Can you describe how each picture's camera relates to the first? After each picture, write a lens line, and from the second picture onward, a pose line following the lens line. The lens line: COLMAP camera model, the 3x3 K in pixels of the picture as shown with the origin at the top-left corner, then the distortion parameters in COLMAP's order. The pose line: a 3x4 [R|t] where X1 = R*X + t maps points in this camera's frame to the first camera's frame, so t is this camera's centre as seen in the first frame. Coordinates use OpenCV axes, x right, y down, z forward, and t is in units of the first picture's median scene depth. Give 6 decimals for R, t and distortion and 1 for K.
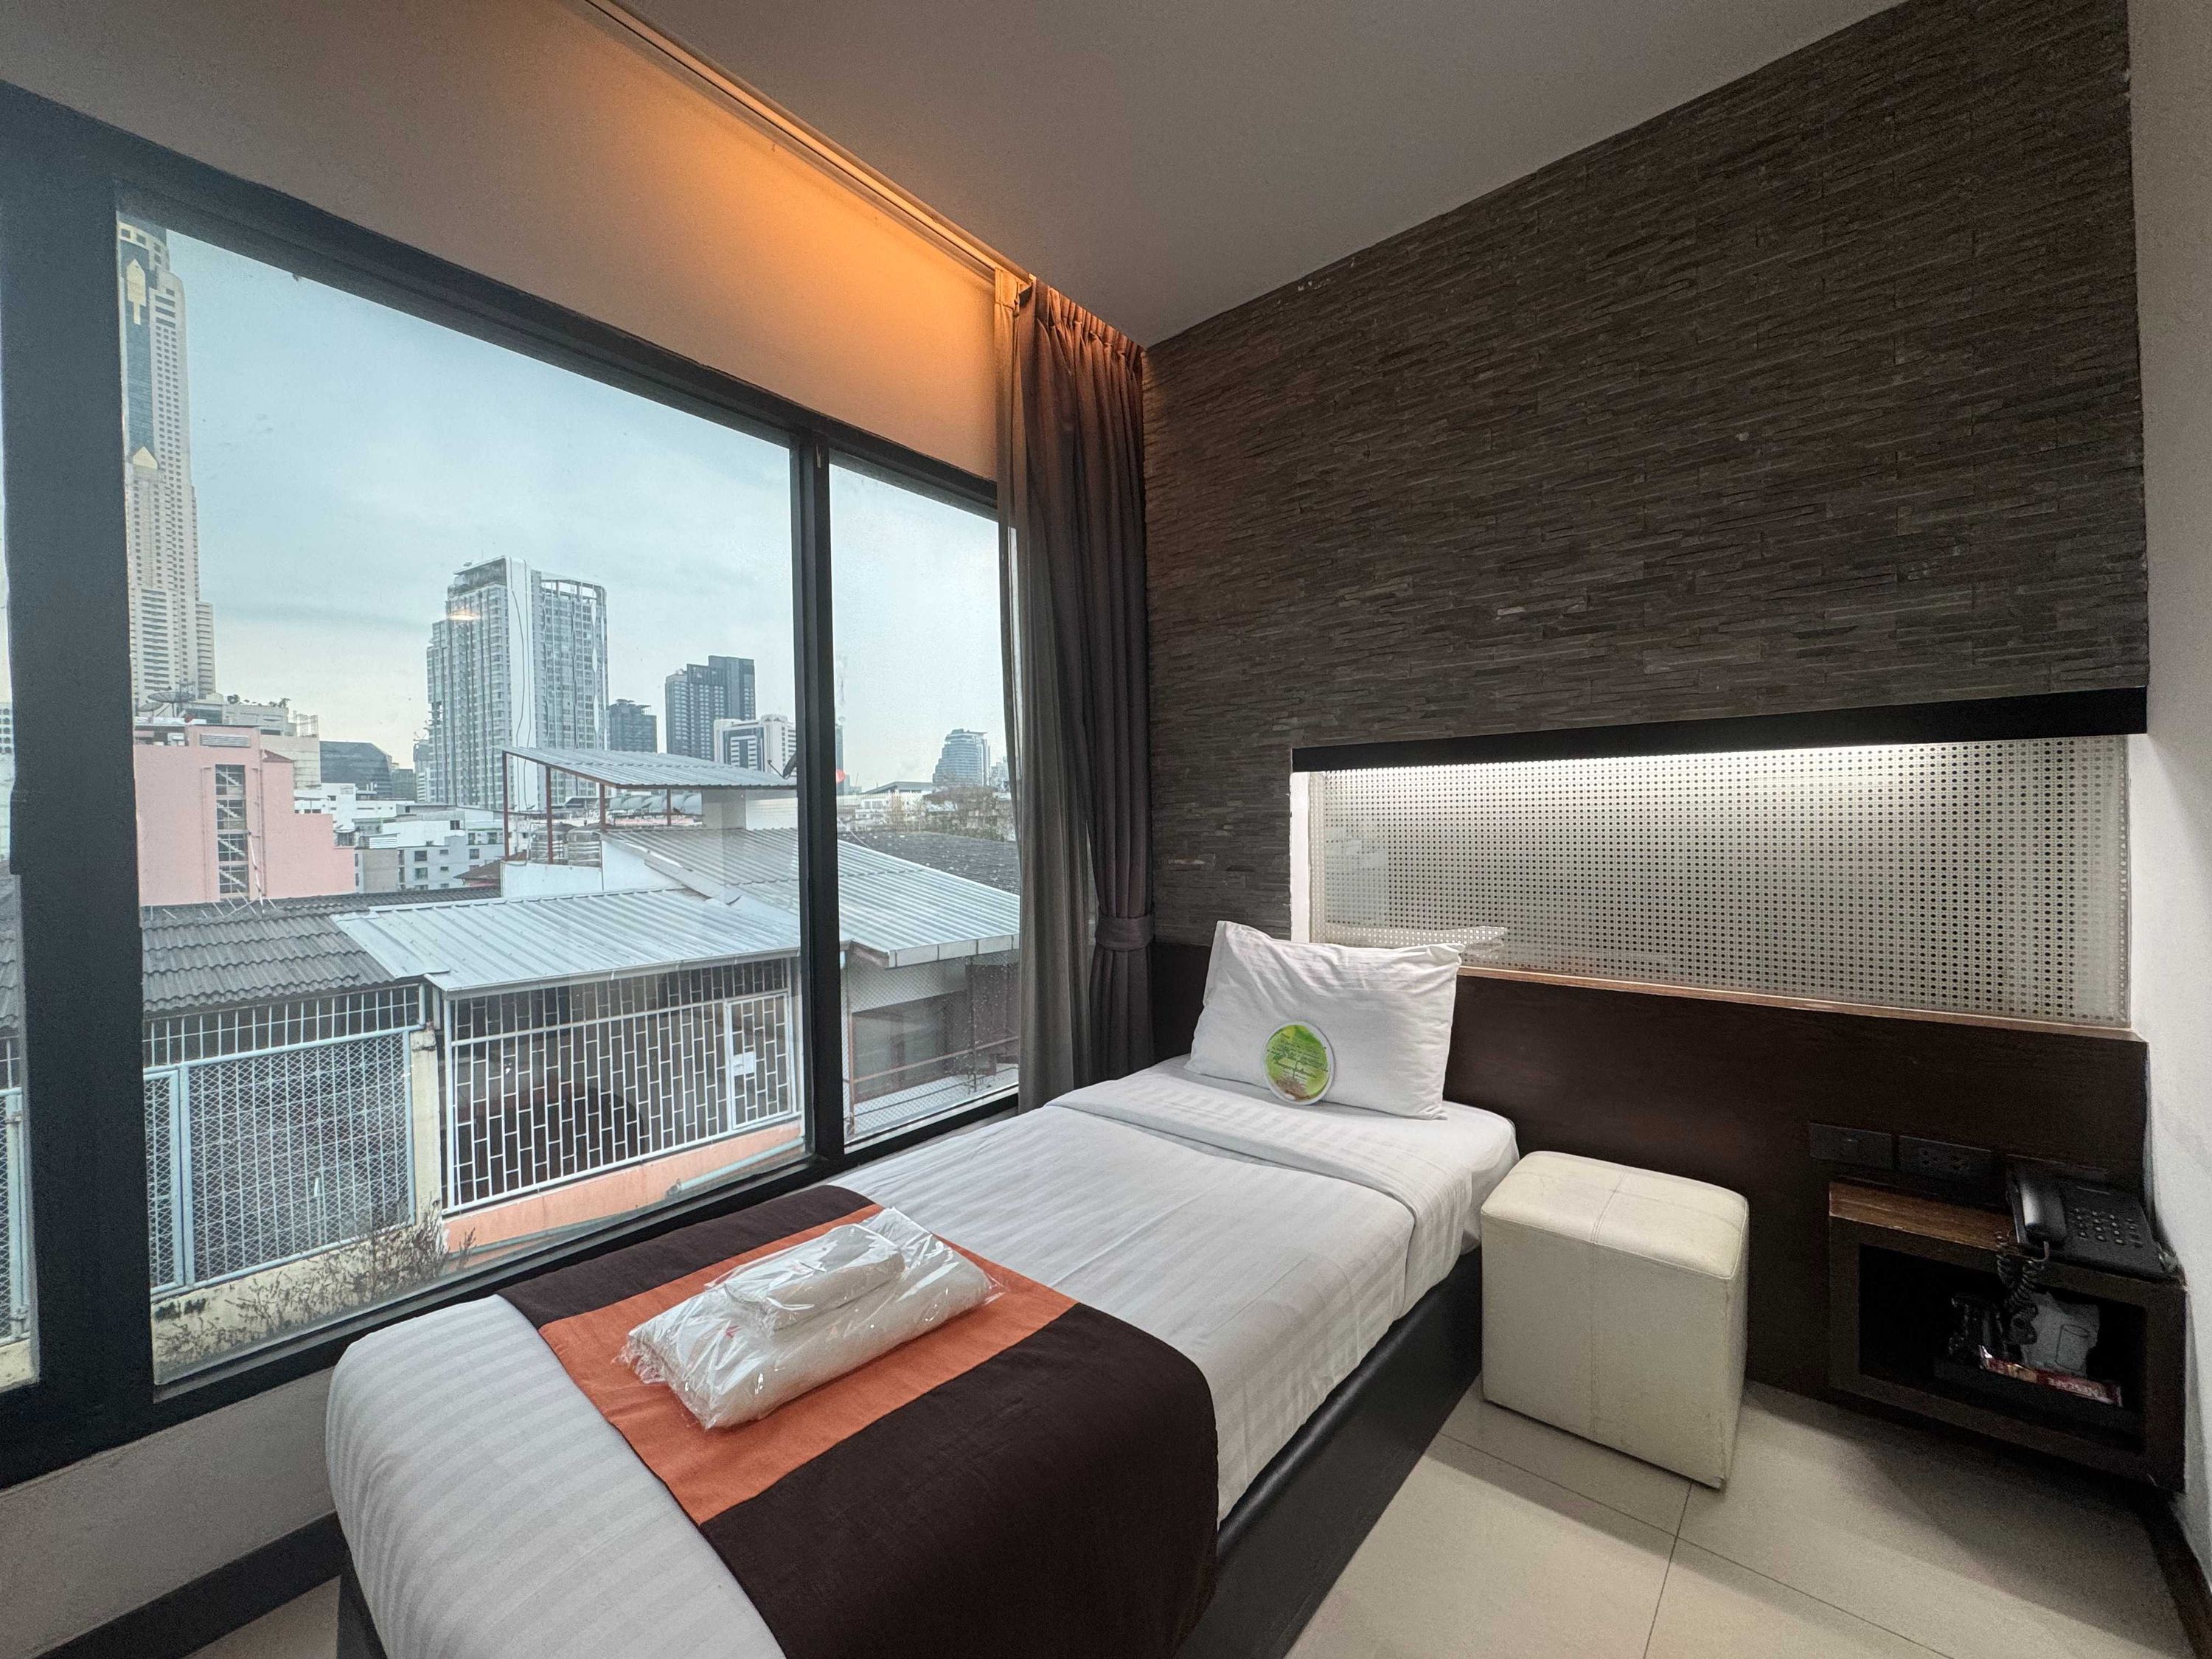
lens RADIAL K [[880.0, 0, 1106.0], [0, 880.0, 829.5], [0, 0, 1]] dist [-0.001885, -0.000456]
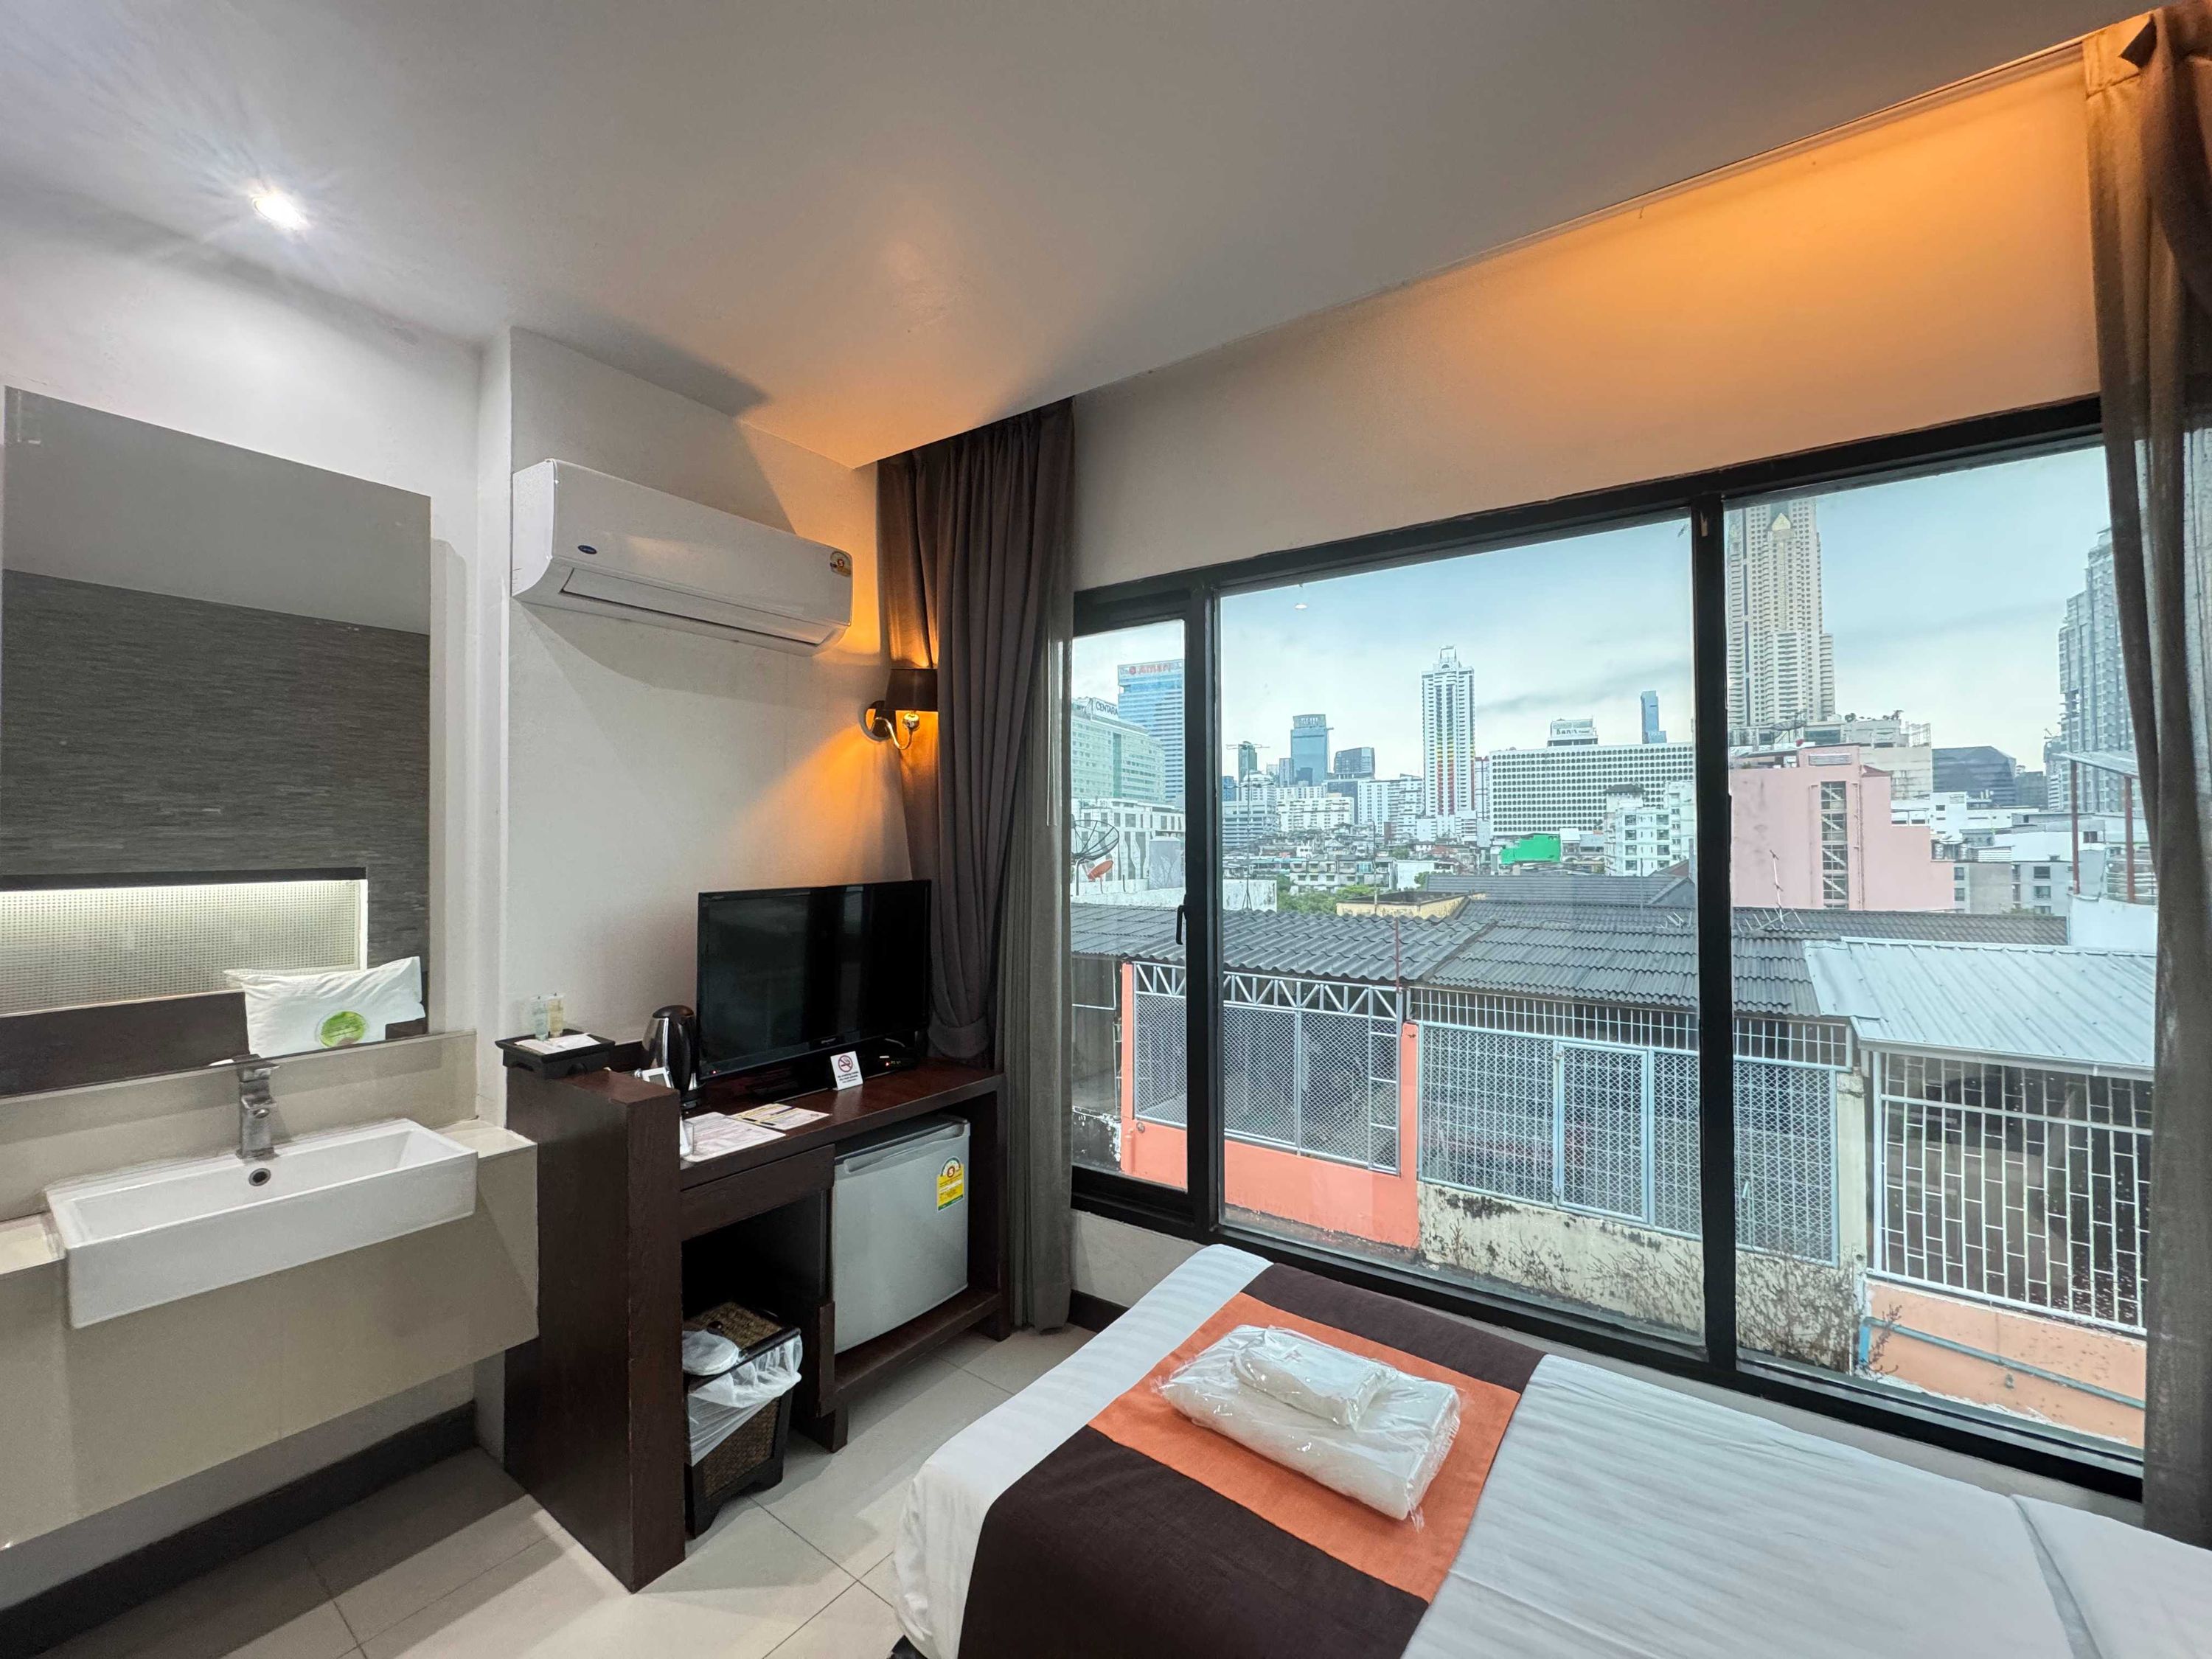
lens RADIAL K [[880.0, 0, 1106.0], [0, 880.0, 829.5], [0, 0, 1]] dist [-0.001885, -0.000456]
pose [[0.084682, -0.000287, -0.996408, 0.440188], [-0.010542, 0.999944, -0.001184, -0.115231], [0.996352, 0.010604, 0.084674, 0.337546]]
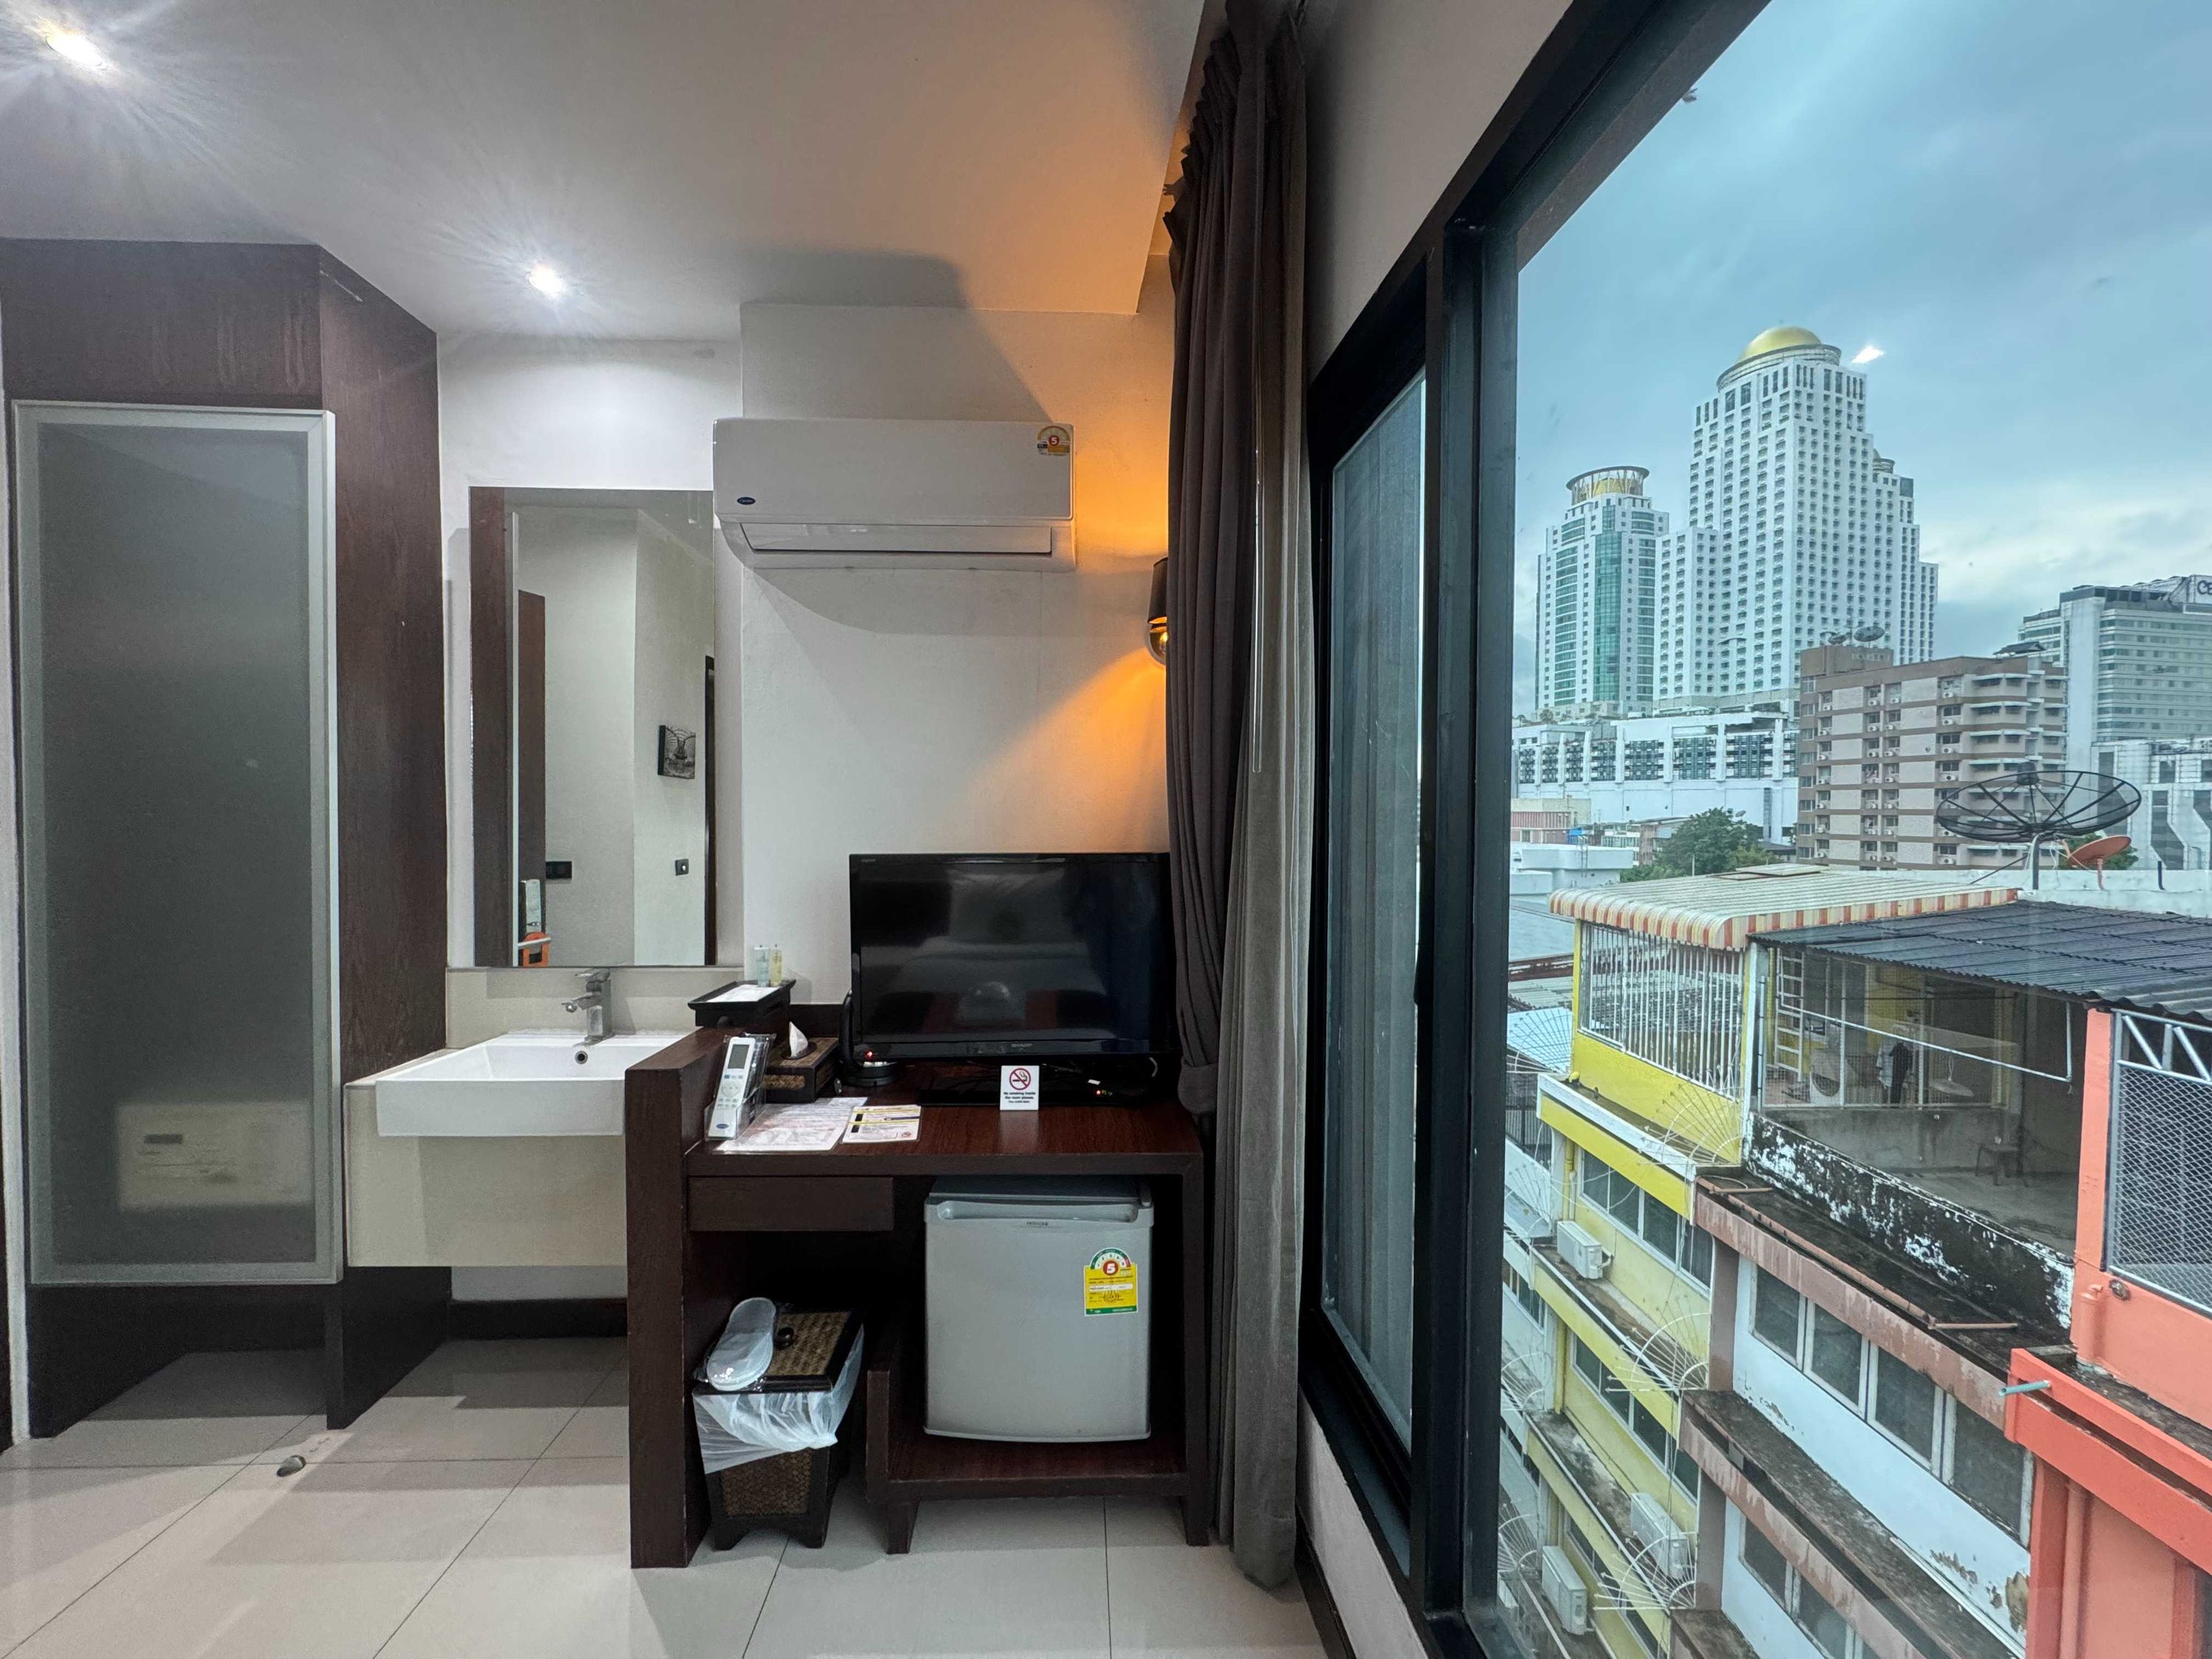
lens RADIAL K [[880.0, 0, 1106.0], [0, 880.0, 829.5], [0, 0, 1]] dist [-0.001885, -0.000456]
pose [[-0.729929, 0.032108, -0.682769, -0.142564], [-0.000887, 0.998851, 0.047921, -0.109250], [0.683523, 0.035584, -0.729061, 0.781998]]
